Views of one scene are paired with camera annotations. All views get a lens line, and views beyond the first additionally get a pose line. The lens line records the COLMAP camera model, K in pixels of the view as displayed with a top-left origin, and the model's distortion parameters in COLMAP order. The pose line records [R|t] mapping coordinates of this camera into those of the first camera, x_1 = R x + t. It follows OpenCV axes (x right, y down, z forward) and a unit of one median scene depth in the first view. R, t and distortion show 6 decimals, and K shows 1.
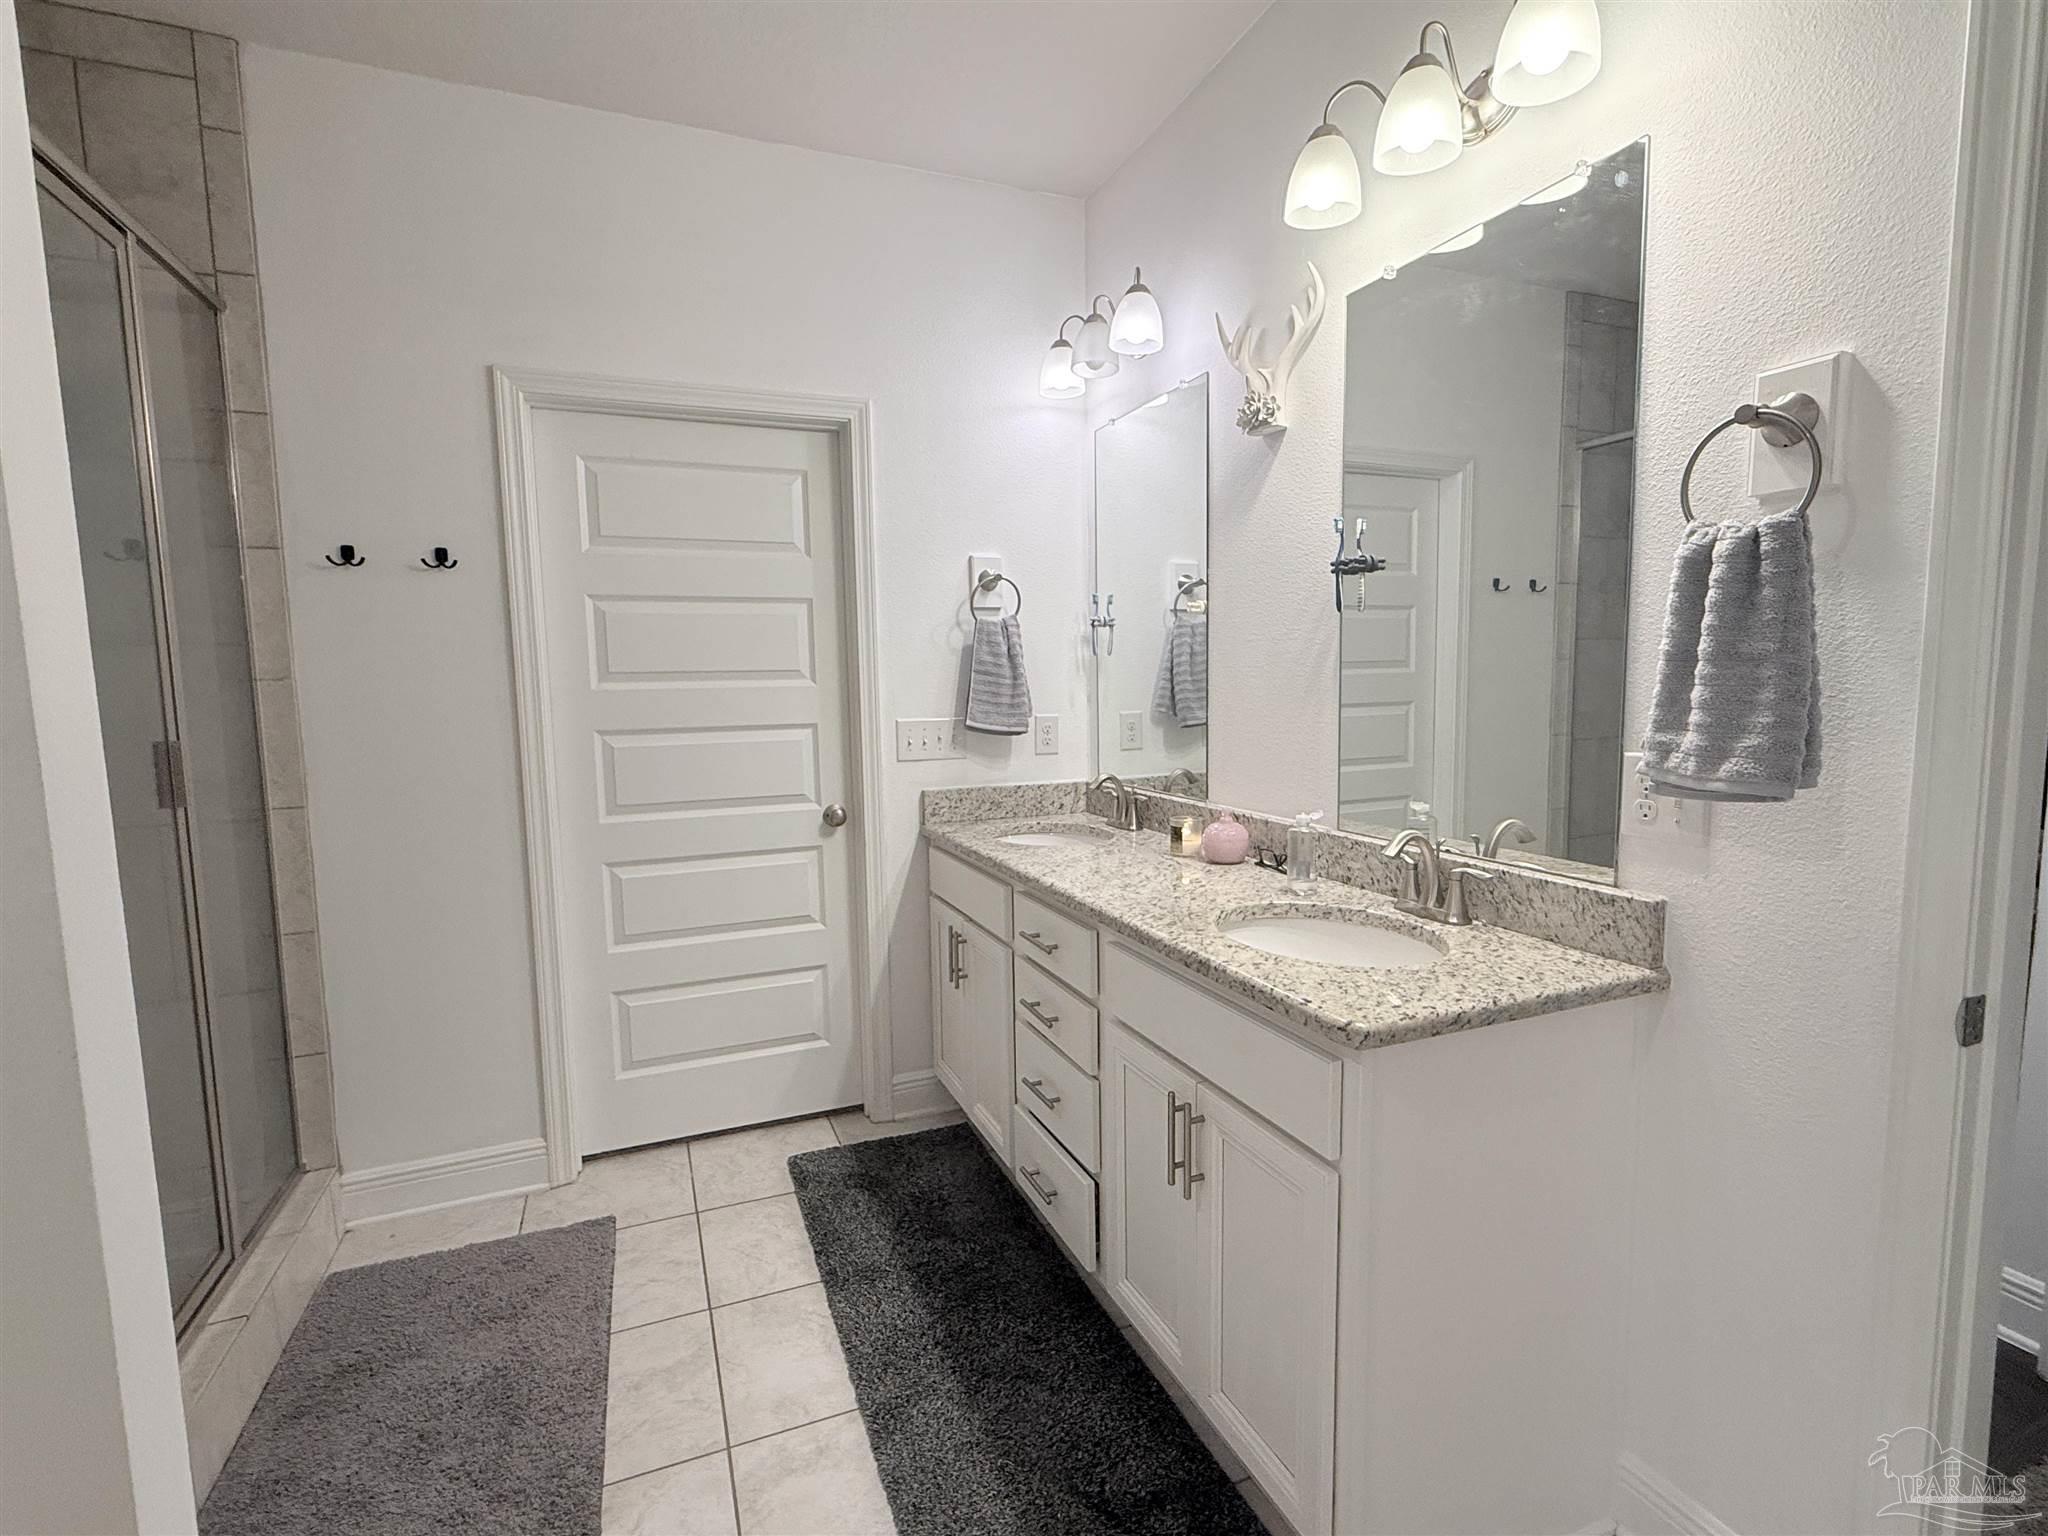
lens RADIAL K [[959.6, 0, 1026.9], [0, 959.6, 770.1], [0, 0, 1]] dist [-0.000342, 0.000005]
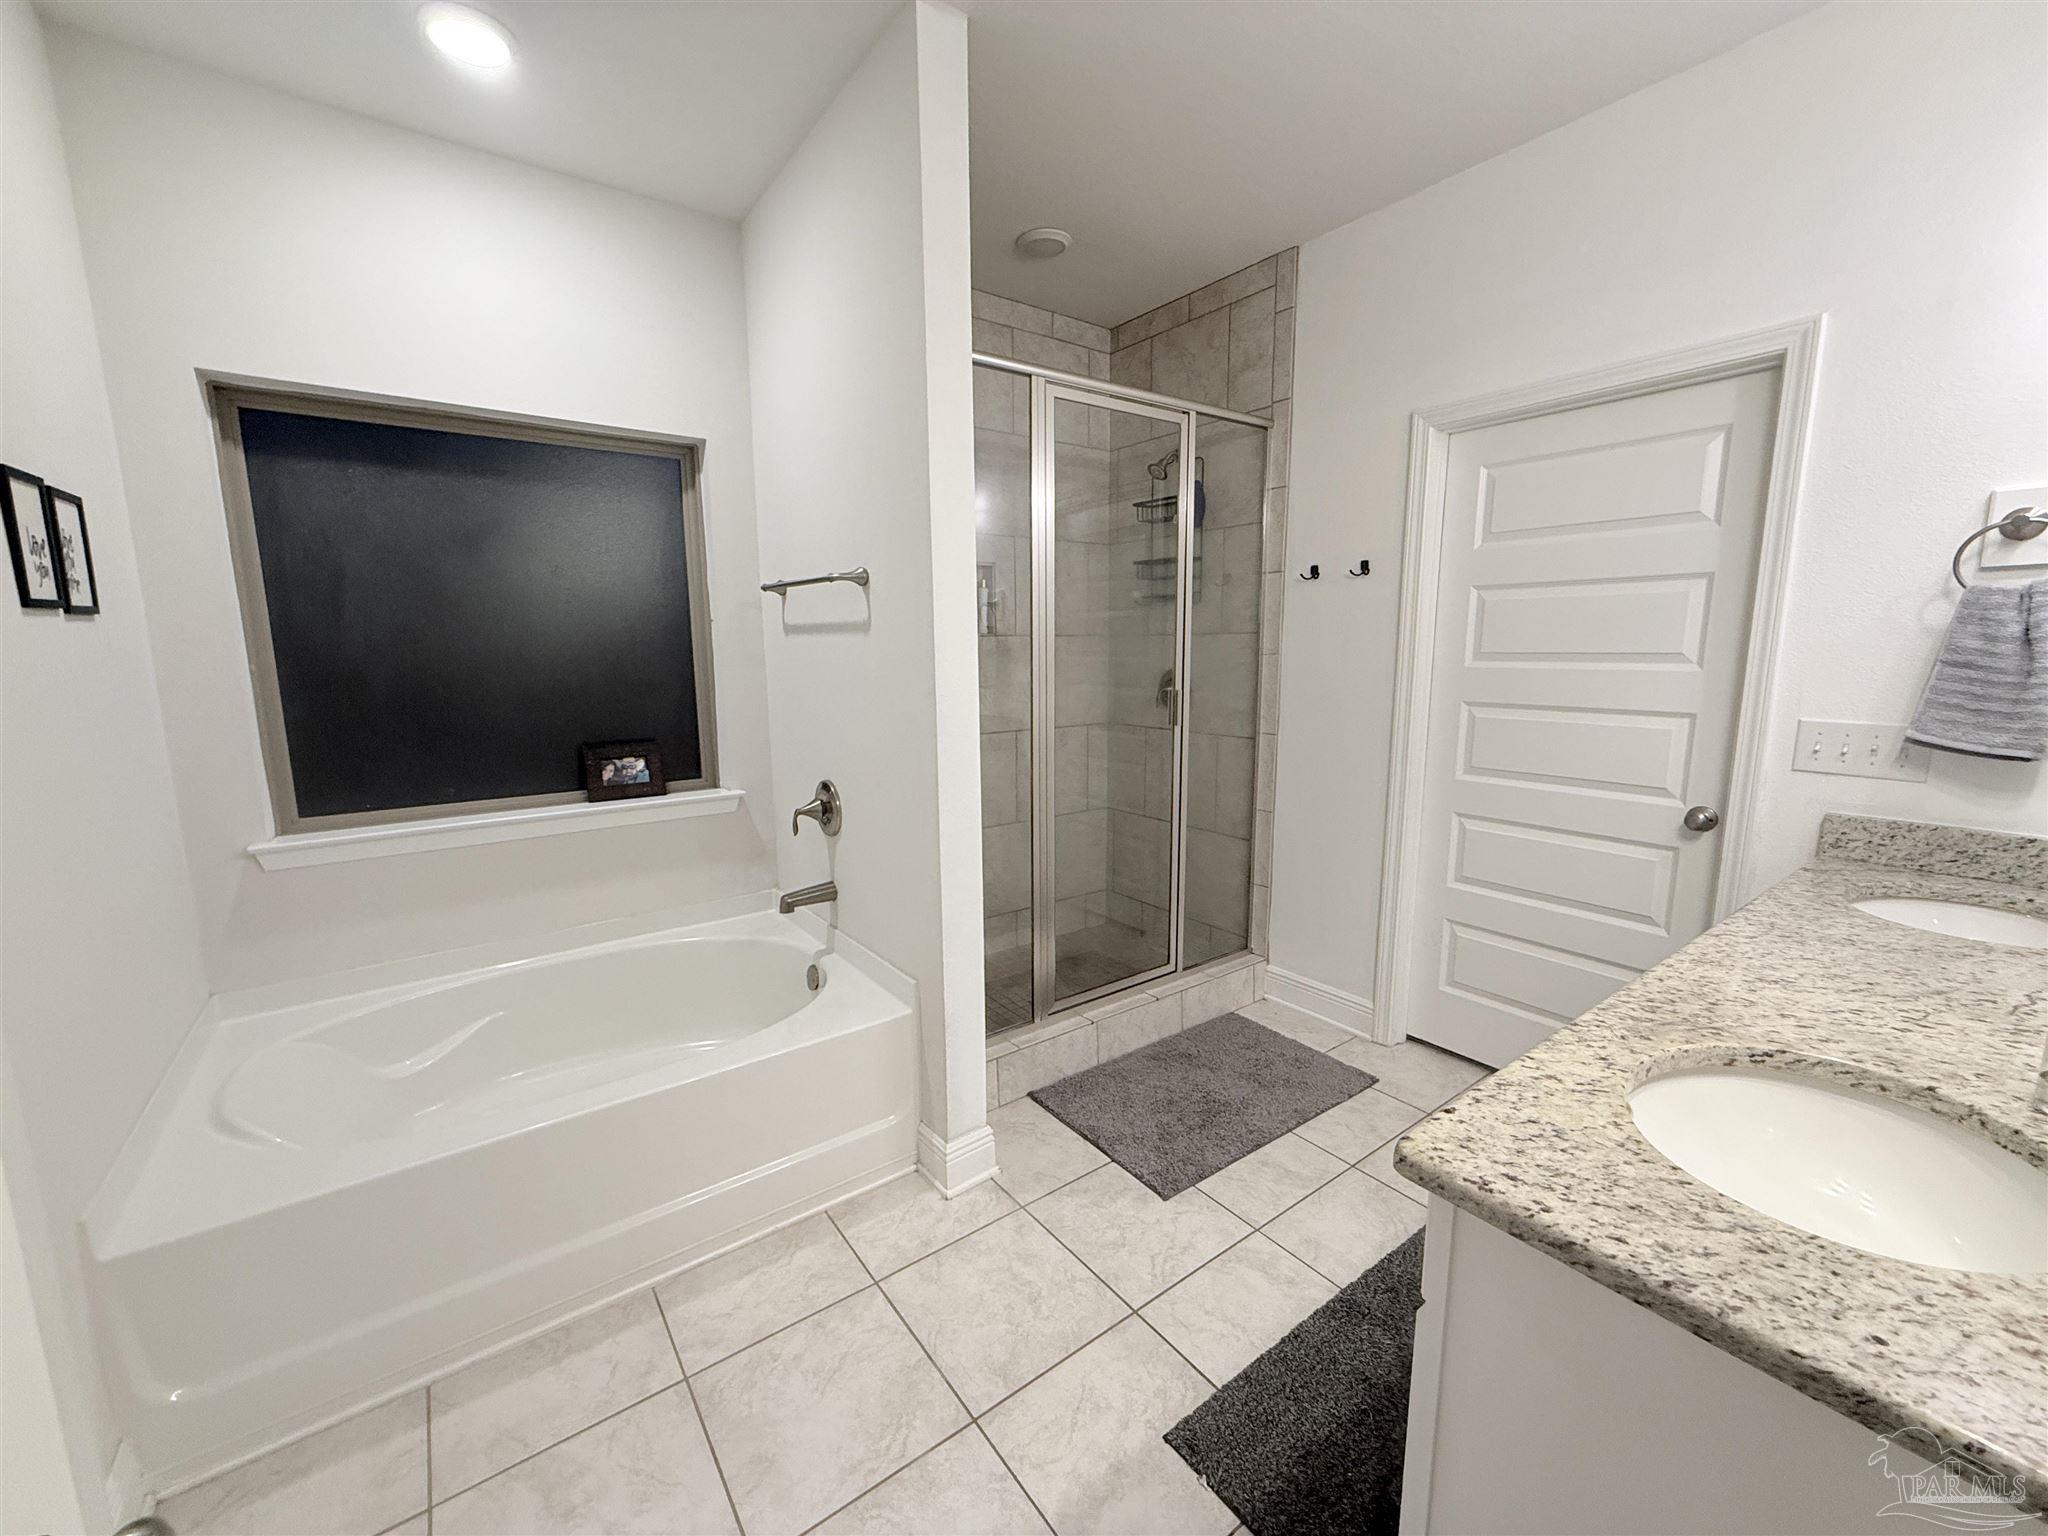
lens RADIAL K [[819.9, 0, 1025.7], [0, 819.9, 770.6], [0, 0, 1]] dist [-0.001507, -0.000161]
pose [[0.239668, 0.164990, -0.956733, 0.408466], [-0.090017, 0.984985, 0.147312, -0.057816], [0.966673, 0.050816, 0.250922, 0.225600]]
